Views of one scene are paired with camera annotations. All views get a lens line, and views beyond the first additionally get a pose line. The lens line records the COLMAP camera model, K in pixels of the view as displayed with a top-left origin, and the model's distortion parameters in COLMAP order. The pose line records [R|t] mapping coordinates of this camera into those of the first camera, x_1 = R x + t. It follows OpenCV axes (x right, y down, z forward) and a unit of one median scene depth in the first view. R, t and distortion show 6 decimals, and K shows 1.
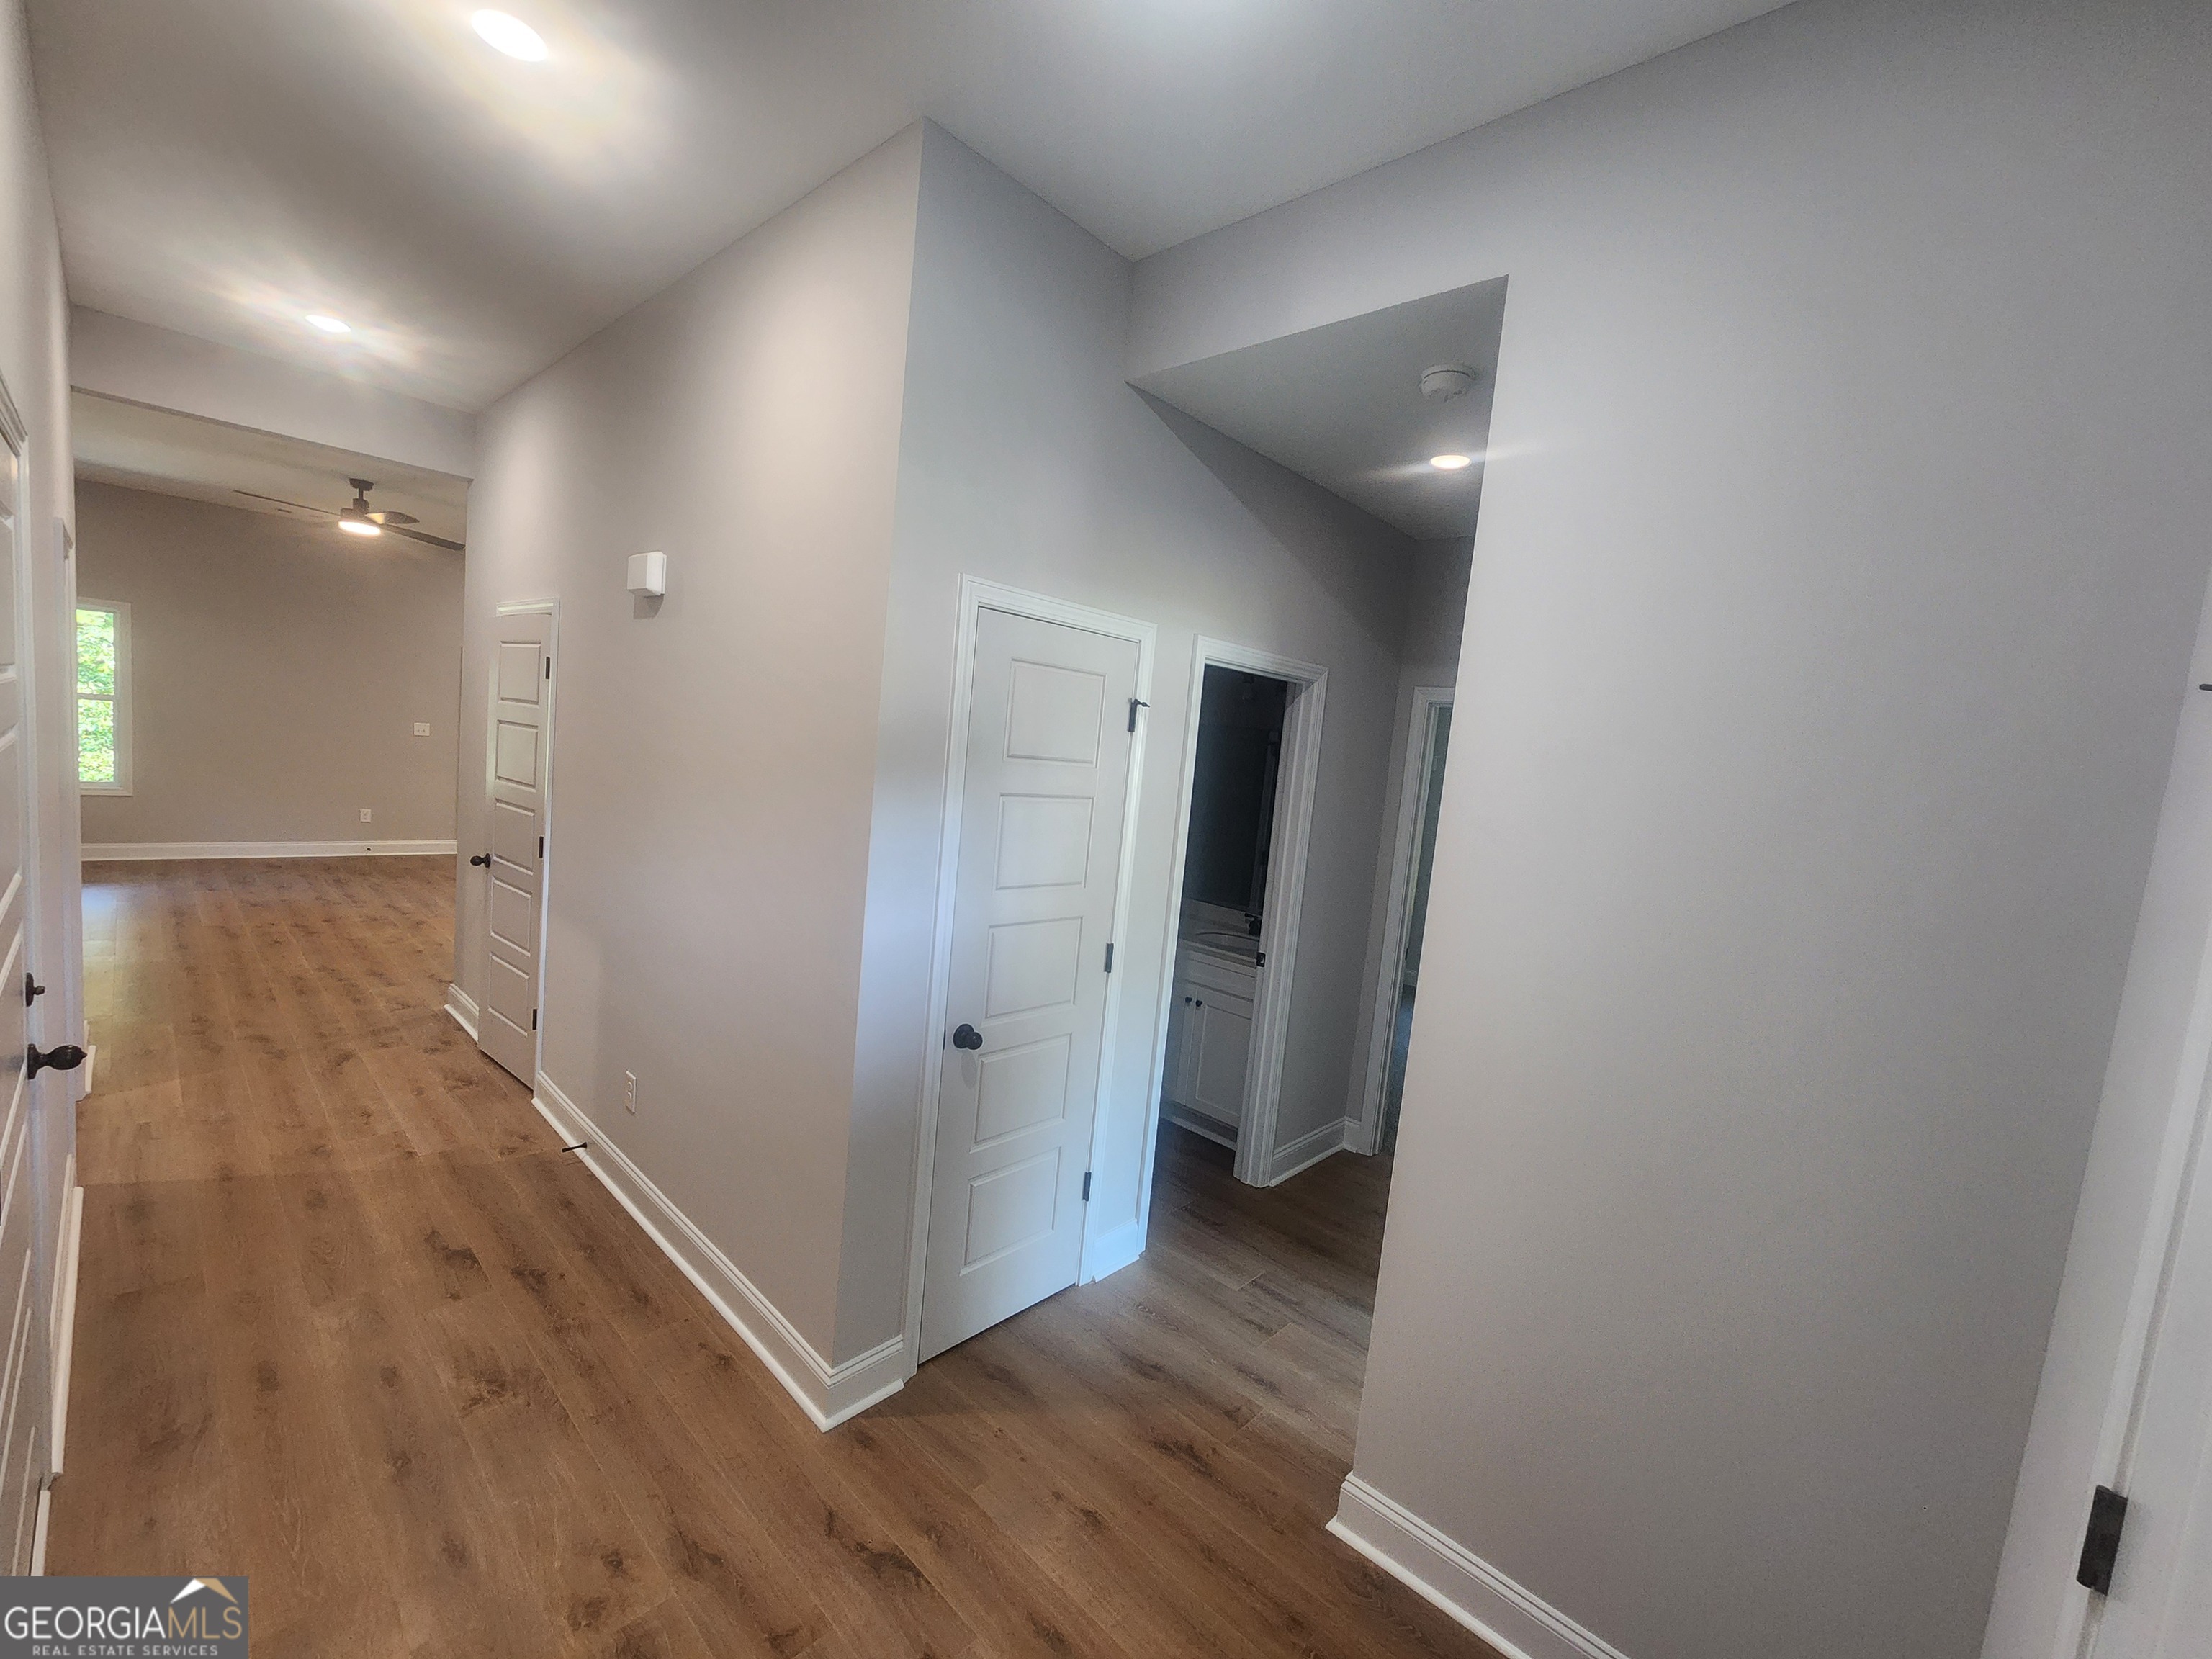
lens RADIAL K [[903.4, 0, 1109.9], [0, 903.4, 831.4], [0, 0, 1]] dist [-0.003315, 0.001232]
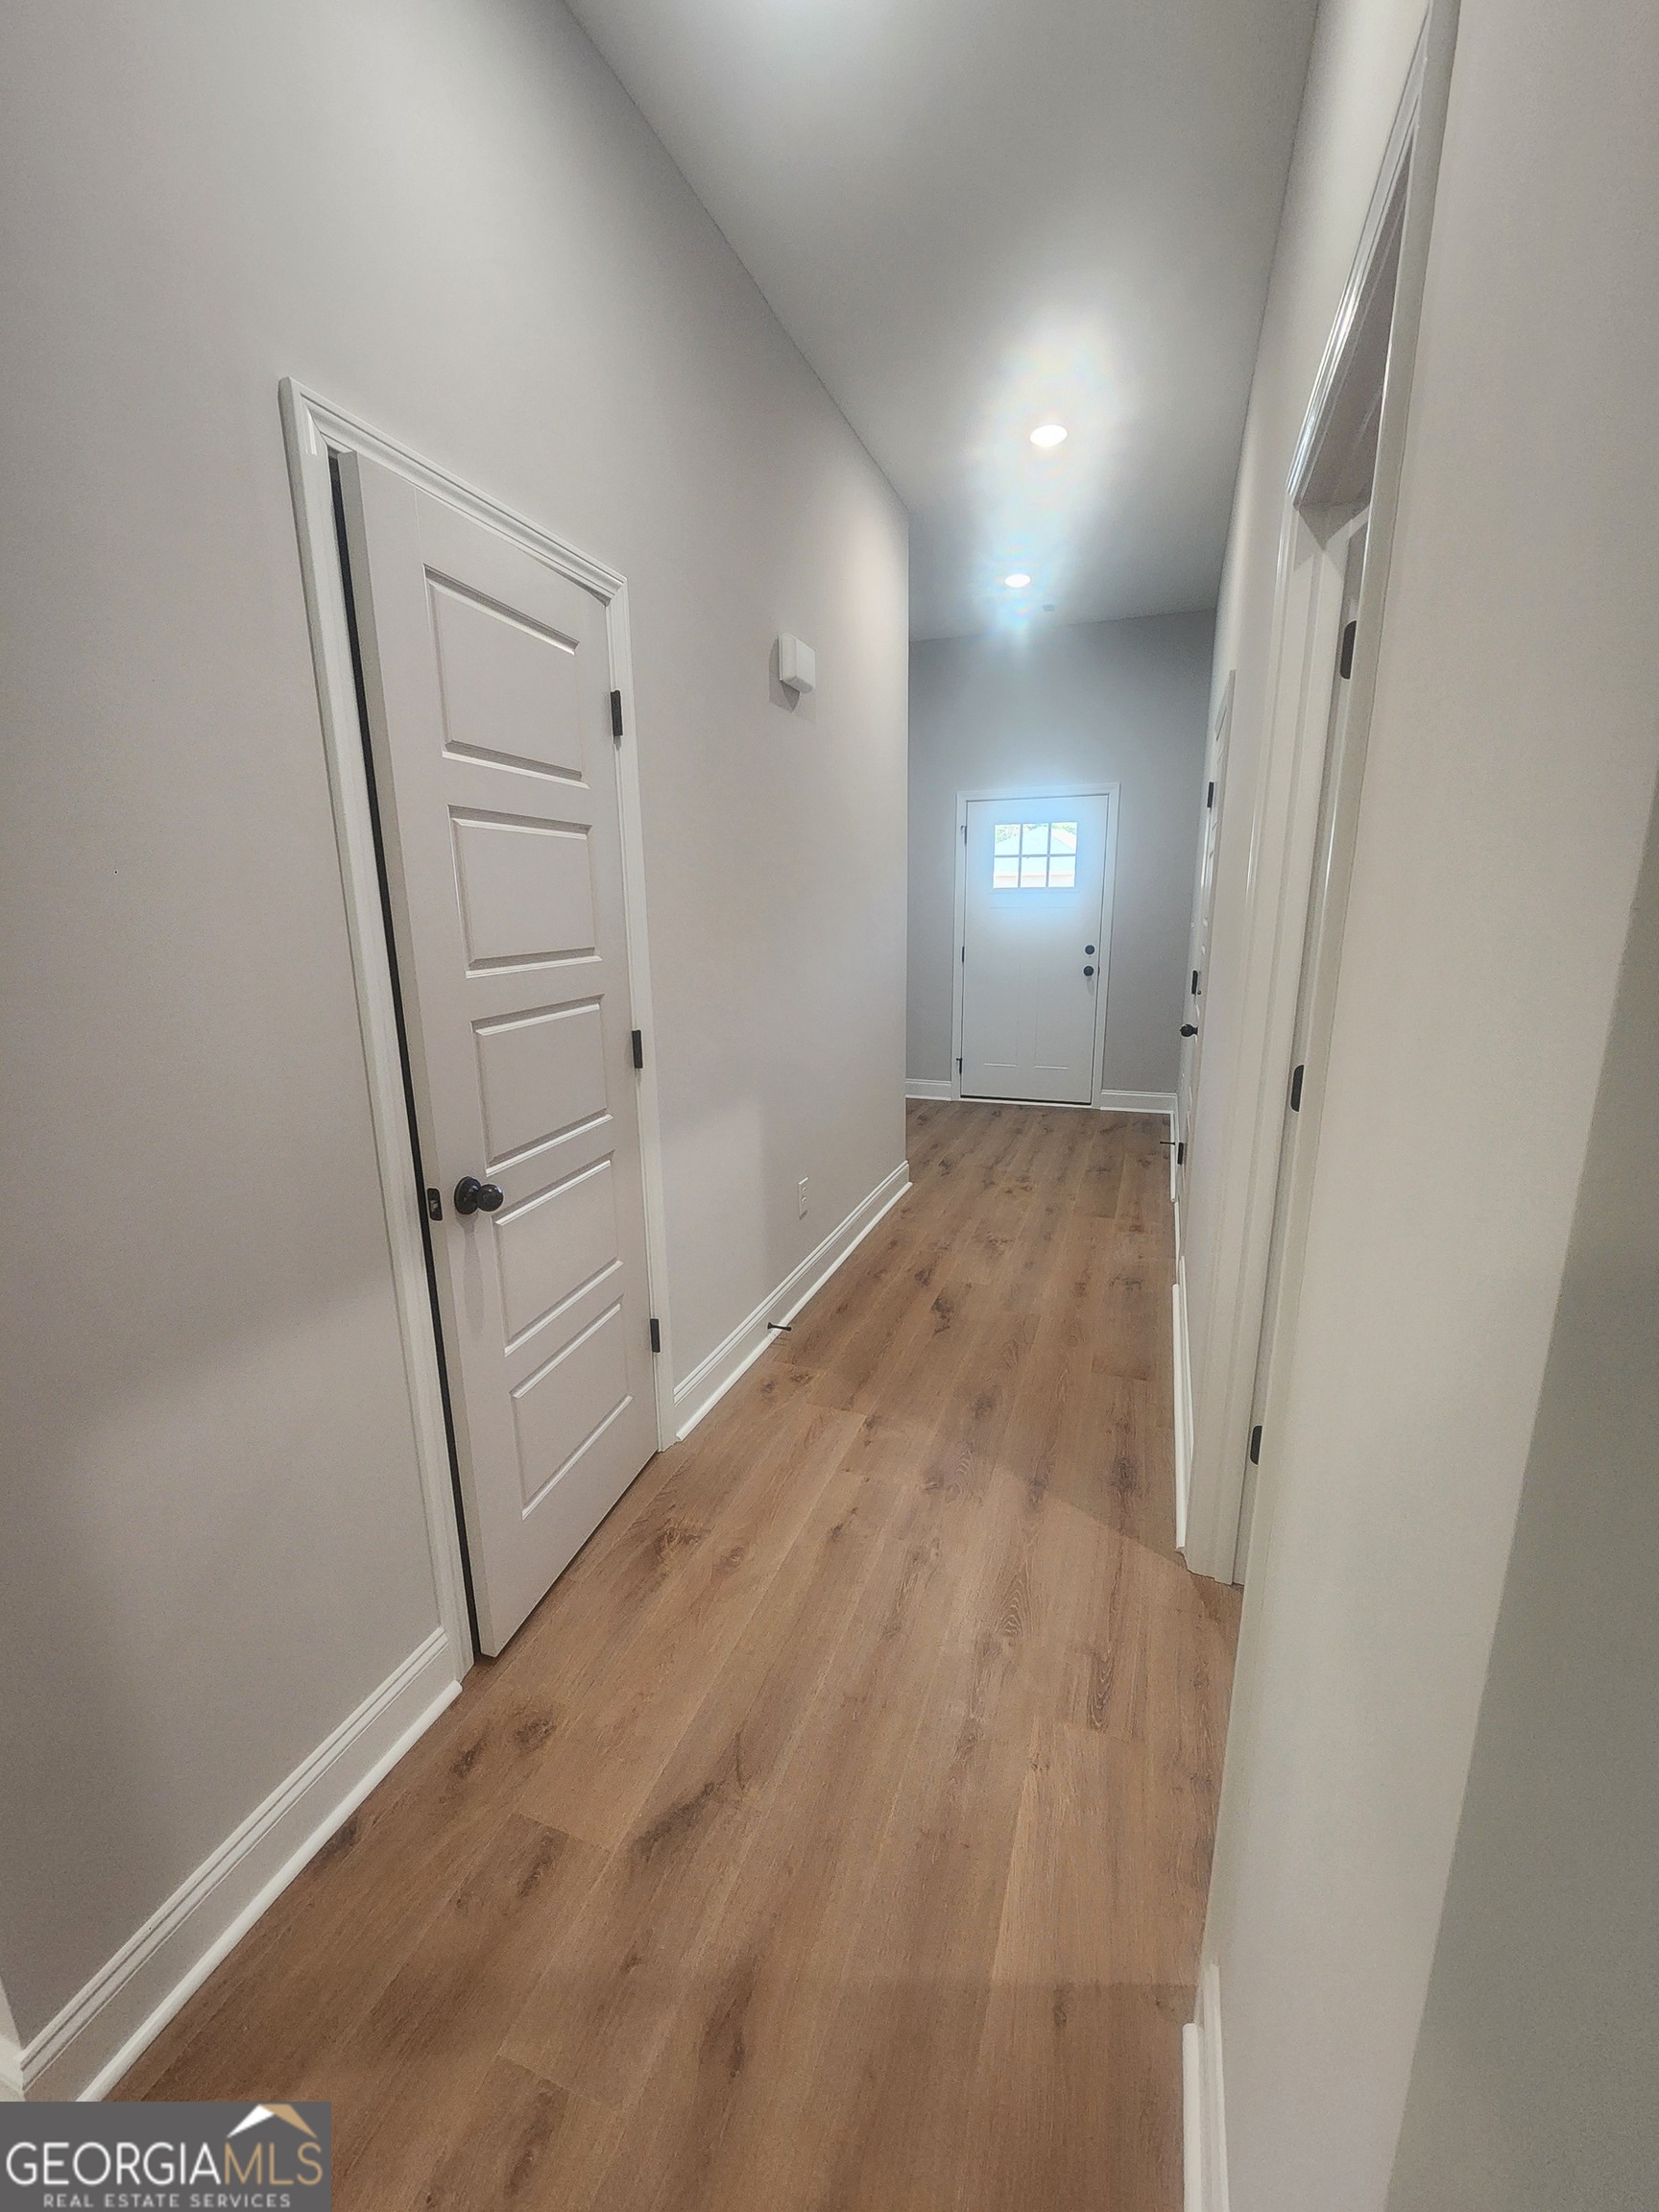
lens RADIAL K [[903.4, 0, 835.7], [0, 903.4, 1114.9], [0, 0, 1]] dist [-0.003315, 0.001232]
pose [[-0.390168, -0.303741, 0.869201, -1.567876], [0.061128, 0.933393, 0.353612, -0.181427], [-0.918712, 0.191101, -0.345613, 1.443376]]
